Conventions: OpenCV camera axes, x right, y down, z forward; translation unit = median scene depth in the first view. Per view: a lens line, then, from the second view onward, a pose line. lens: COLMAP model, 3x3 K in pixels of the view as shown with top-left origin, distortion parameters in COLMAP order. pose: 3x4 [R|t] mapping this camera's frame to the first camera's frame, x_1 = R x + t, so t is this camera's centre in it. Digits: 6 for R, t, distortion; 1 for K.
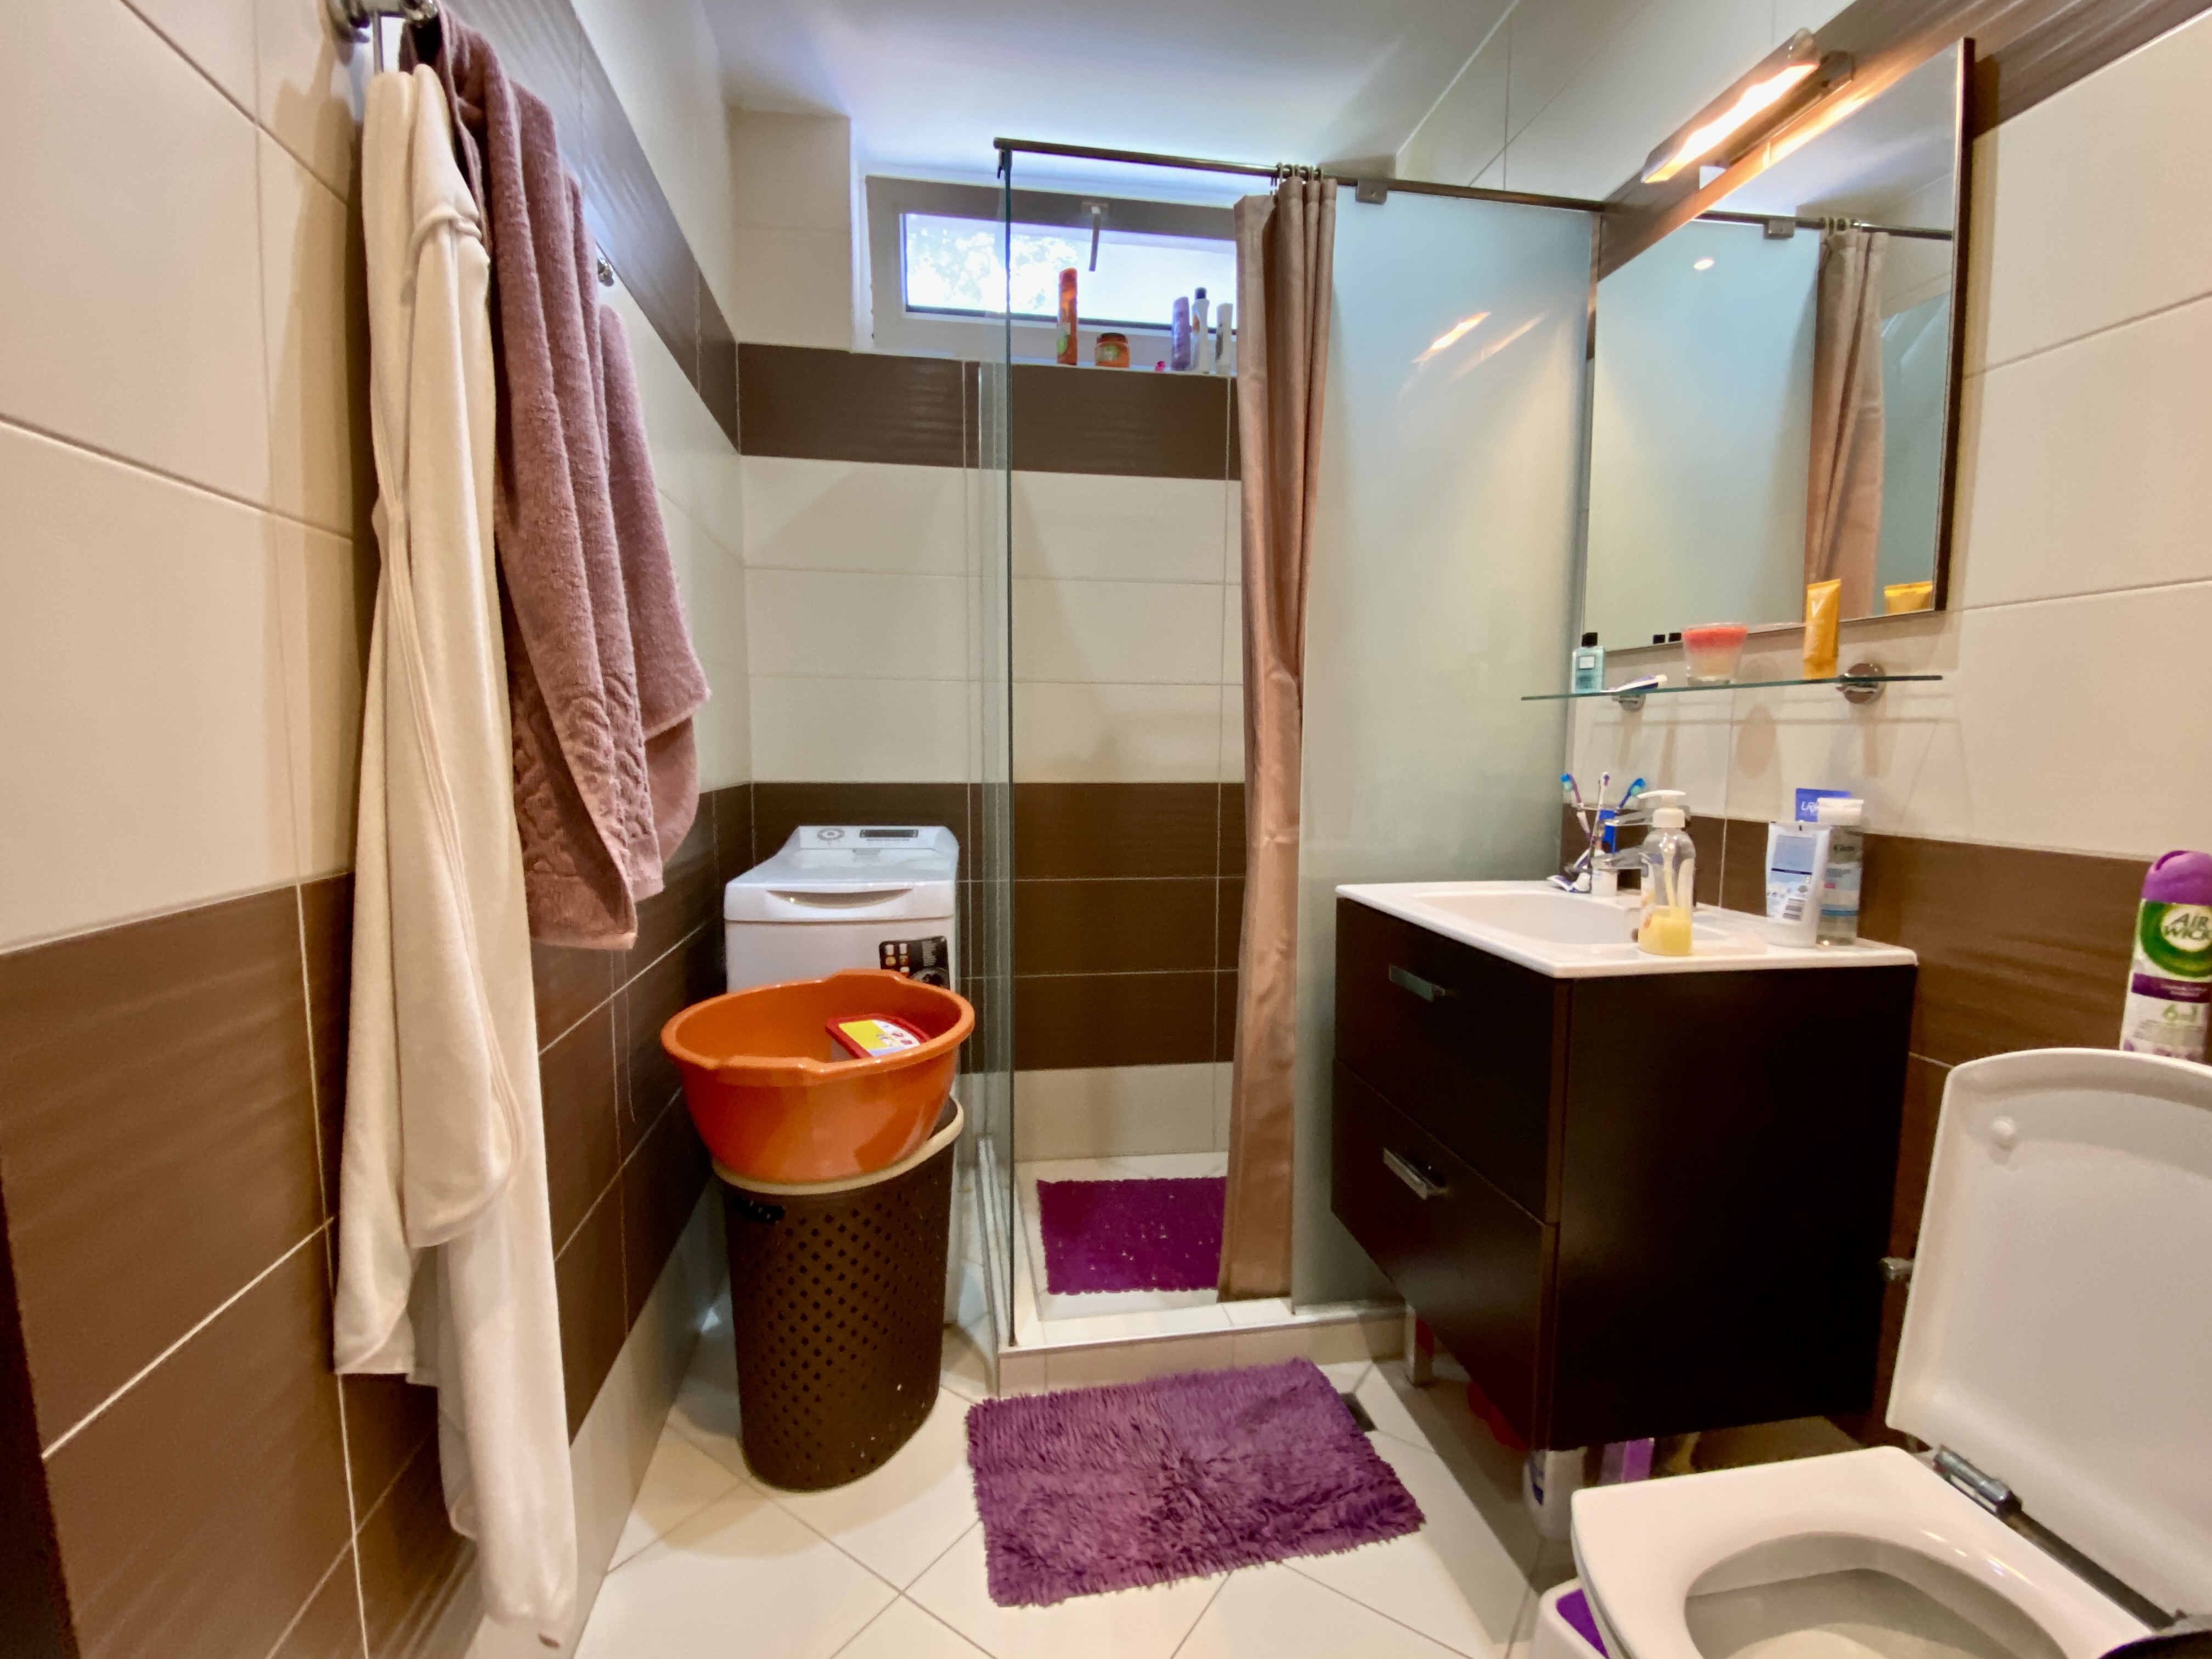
lens RADIAL K [[981.2, 0, 1101.4], [0, 981.2, 843.4], [0, 0, 1]] dist [0.024365, -0.022309]
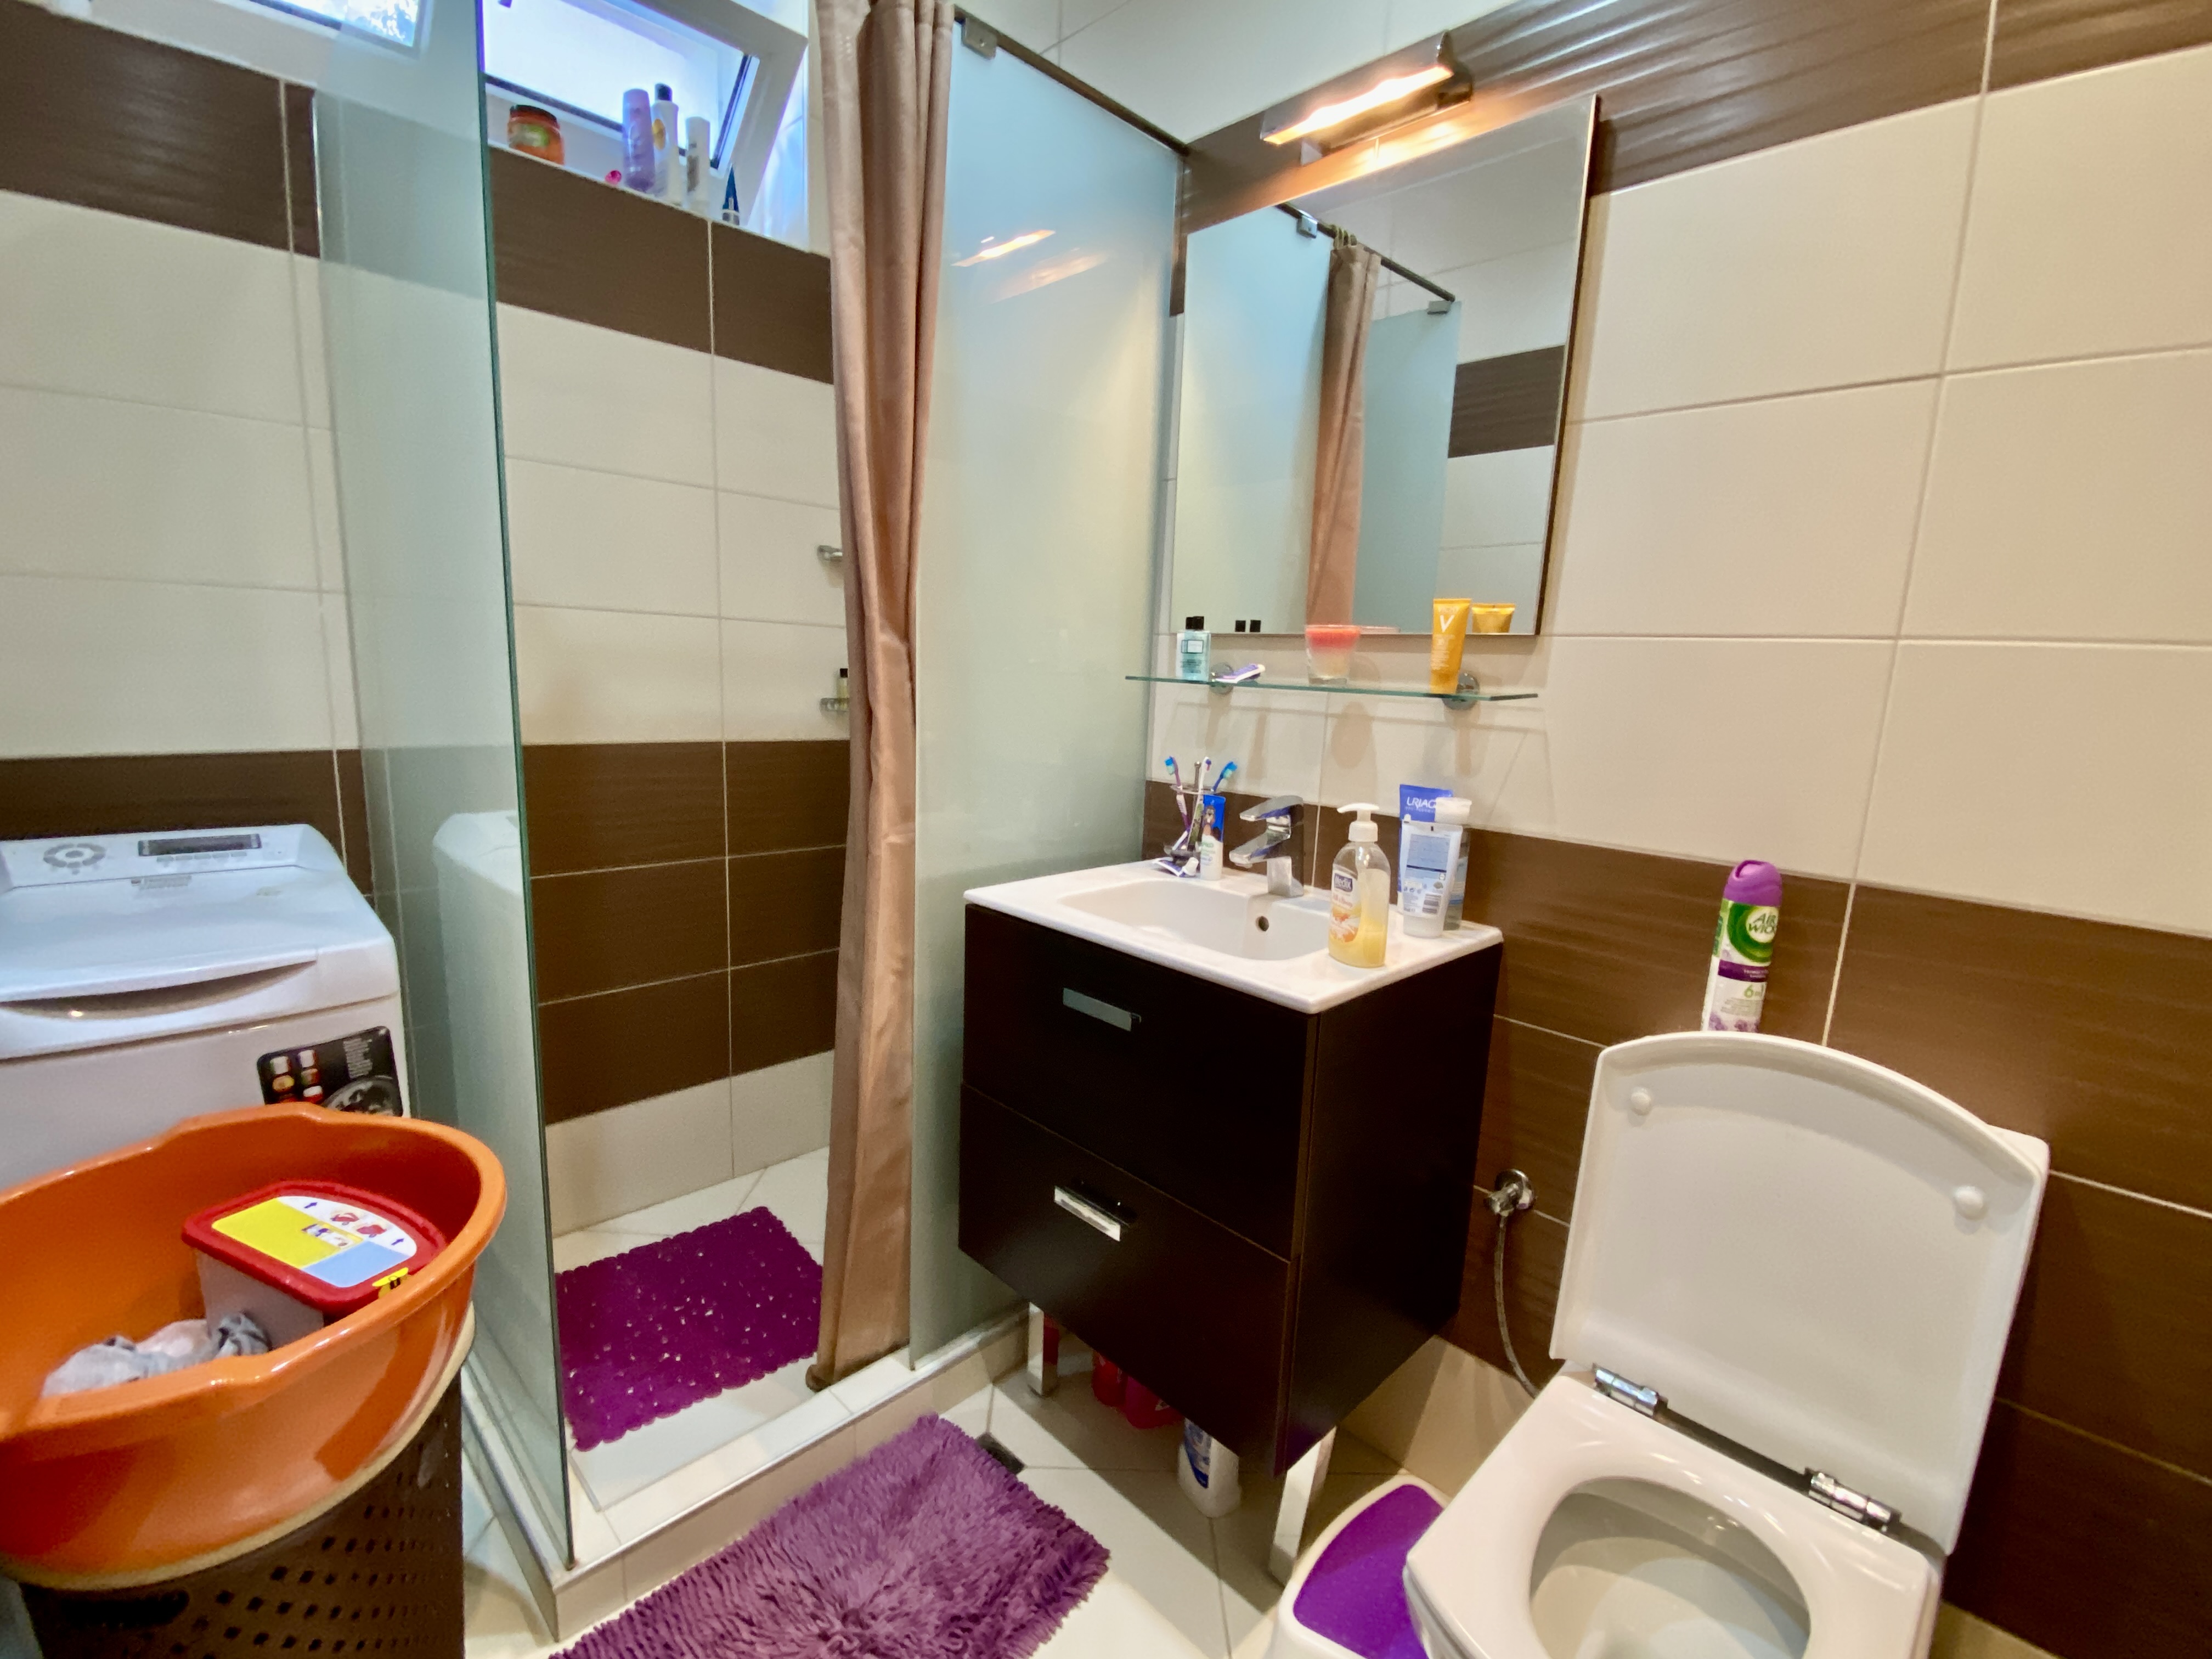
lens RADIAL K [[975.1, 0, 1097.9], [0, 975.1, 844.3], [0, 0, 1]] dist [0.024380, -0.026017]
pose [[0.815388, -0.076378, 0.573854, -0.154975], [0.022223, 0.994658, 0.100810, -0.084584], [-0.578488, -0.069446, 0.812729, 0.250808]]
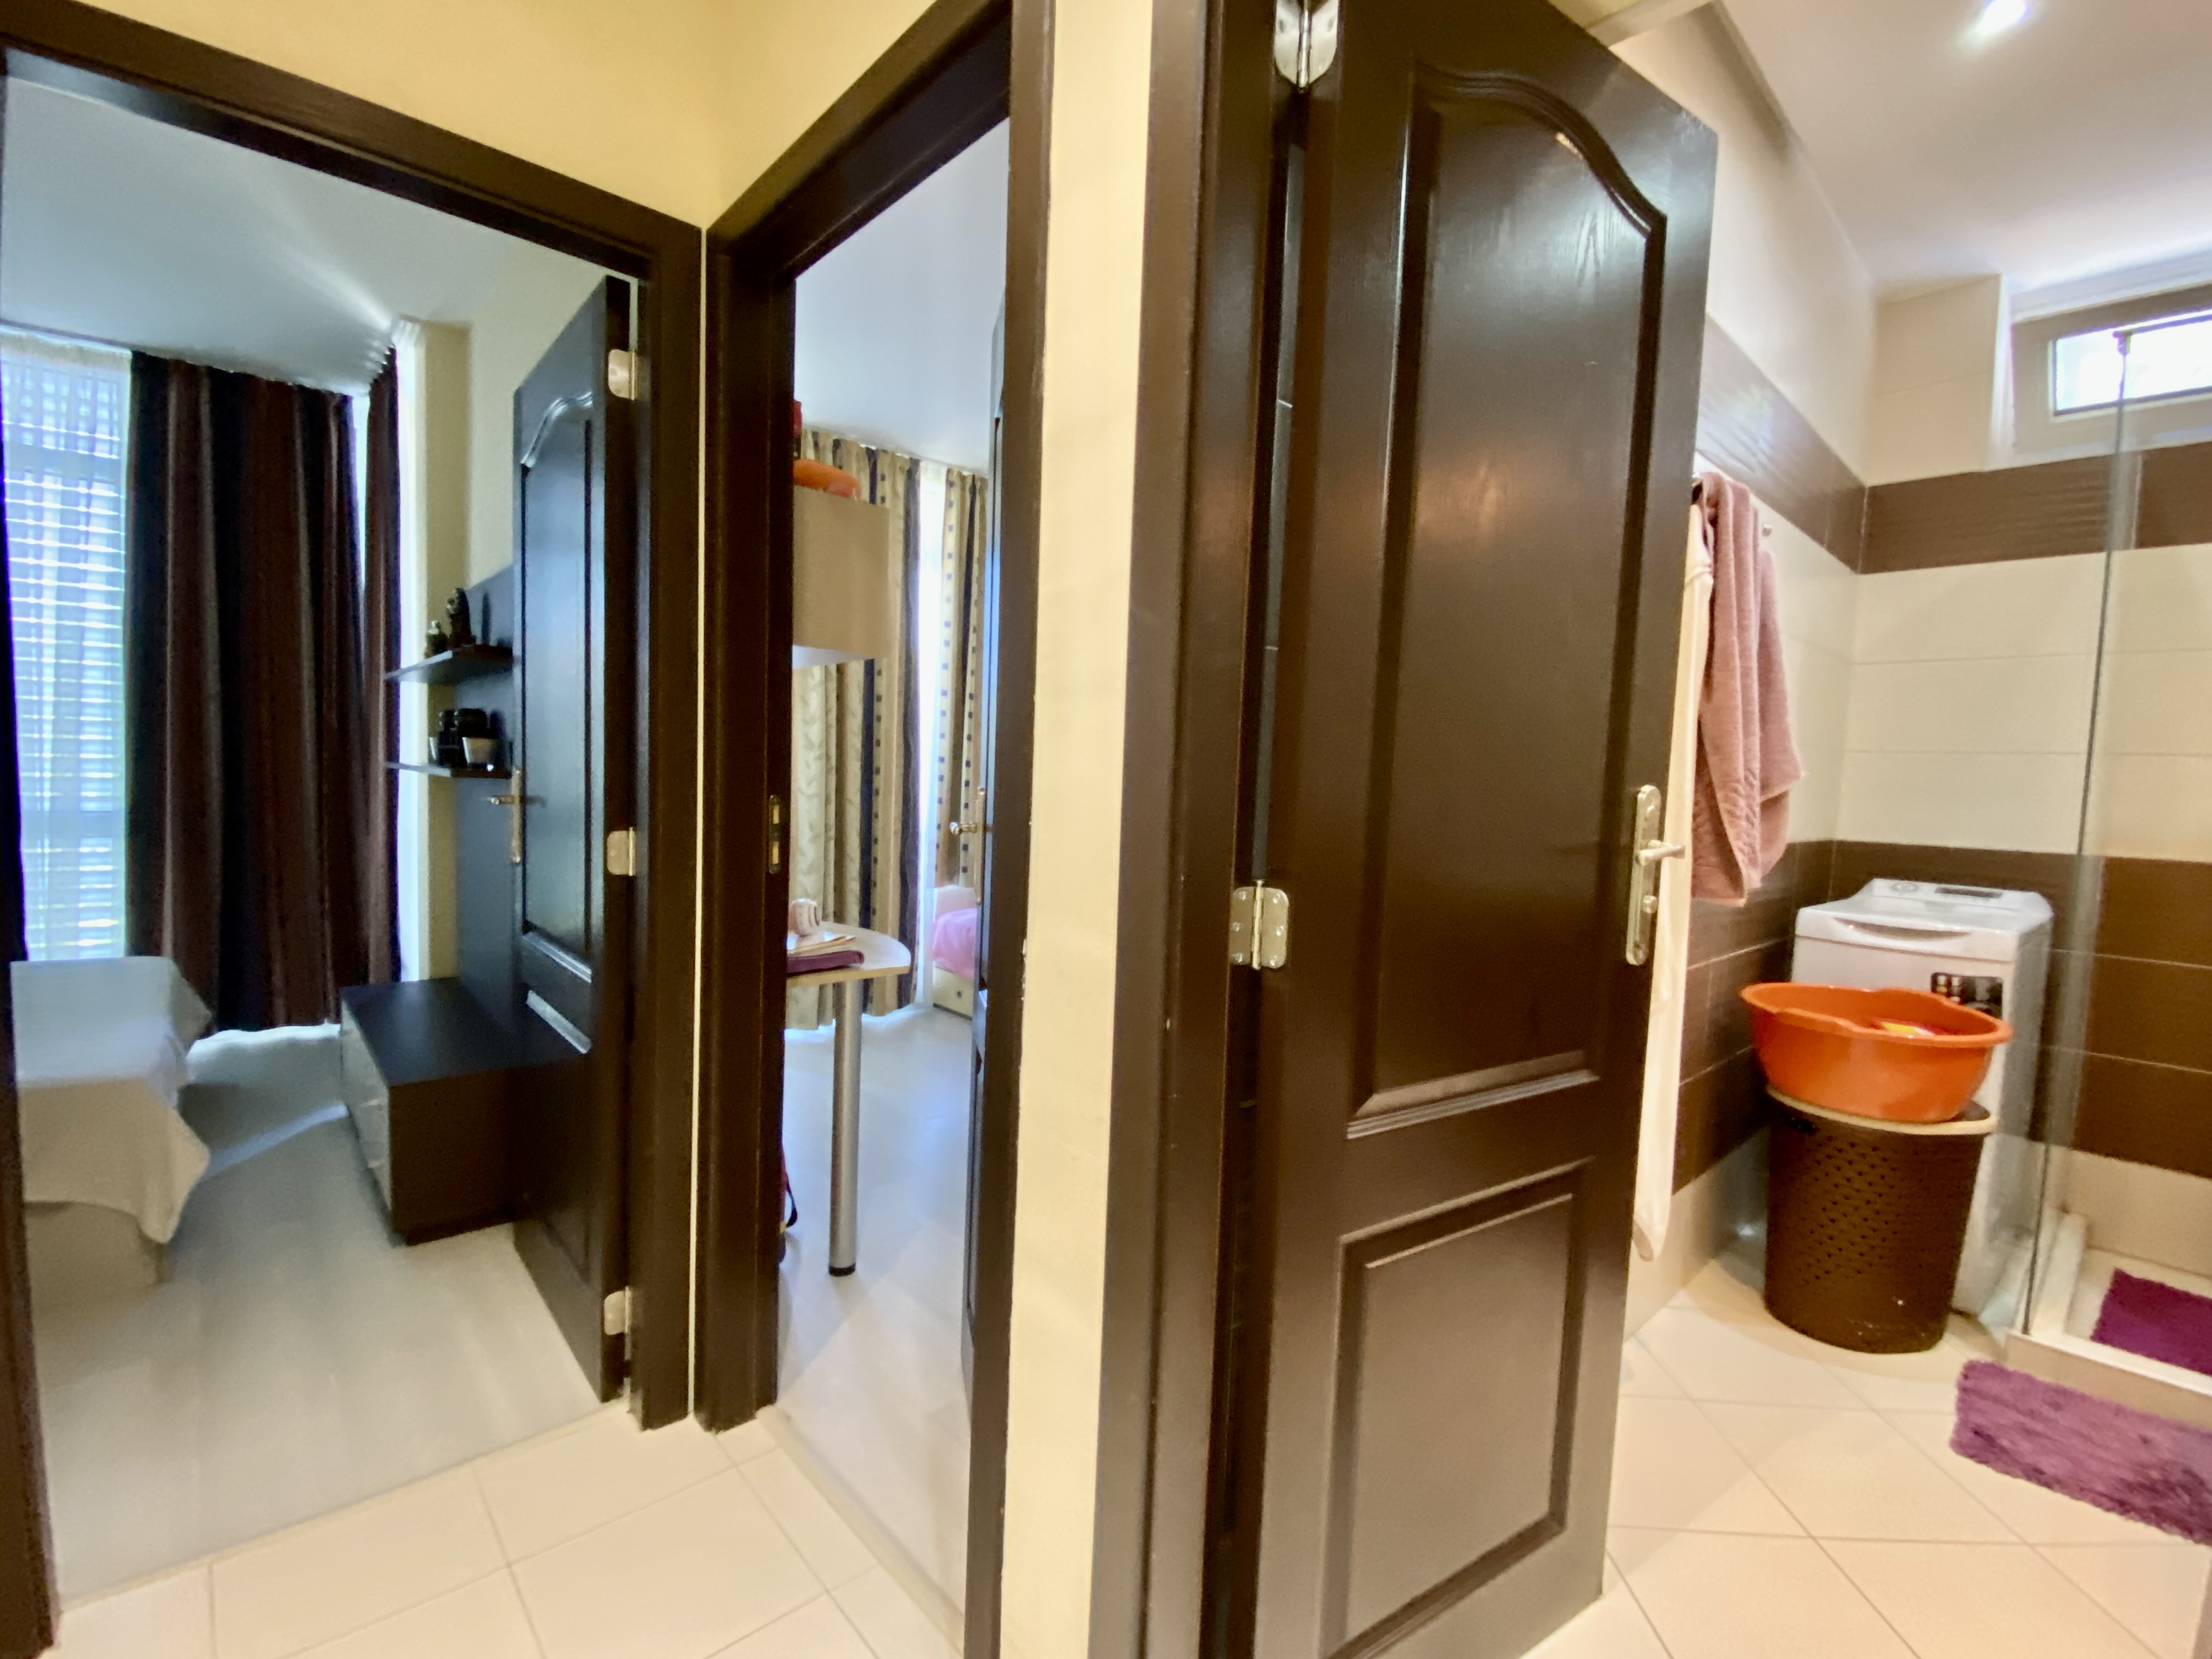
lens RADIAL K [[981.3, 0, 1106.0], [0, 981.3, 829.5], [0, 0, 1]] dist [0.001924, -0.010683]
pose [[0.543716, 0.069215, -0.836410, 0.250204], [-0.127064, 0.991894, -0.000518, 0.060793], [0.829595, 0.106559, 0.548104, -0.623220]]
